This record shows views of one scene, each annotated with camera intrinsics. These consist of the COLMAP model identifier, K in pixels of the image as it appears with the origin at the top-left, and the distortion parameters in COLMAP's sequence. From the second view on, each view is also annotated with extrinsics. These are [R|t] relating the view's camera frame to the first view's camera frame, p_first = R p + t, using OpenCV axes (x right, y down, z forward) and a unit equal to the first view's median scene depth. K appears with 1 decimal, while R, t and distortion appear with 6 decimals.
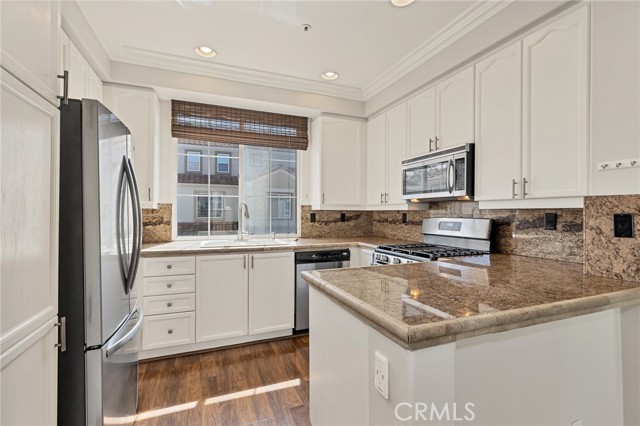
lens RADIAL K [[291.4, 0, 320.0], [0, 291.4, 213.0], [0, 0, 1]] dist [0.002250, 0.000098]
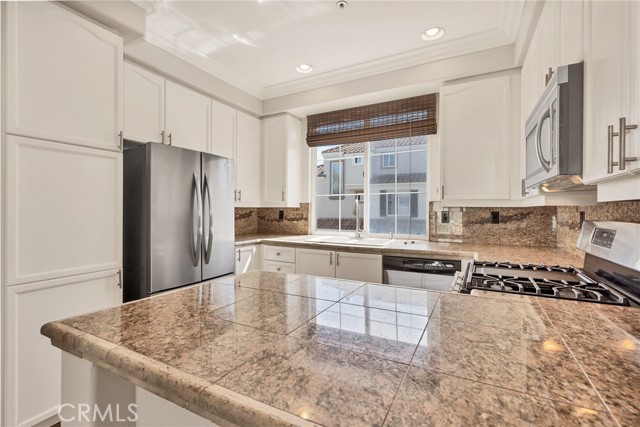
lens RADIAL K [[290.5, 0, 317.6], [0, 290.5, 211.0], [0, 0, 1]] dist [-0.000354, -0.000529]
pose [[0.643668, 0.001518, -0.765303, 0.413394], [-0.000838, 0.999999, 0.001278, -0.000235], [0.765304, -0.000181, 0.643668, 0.256574]]
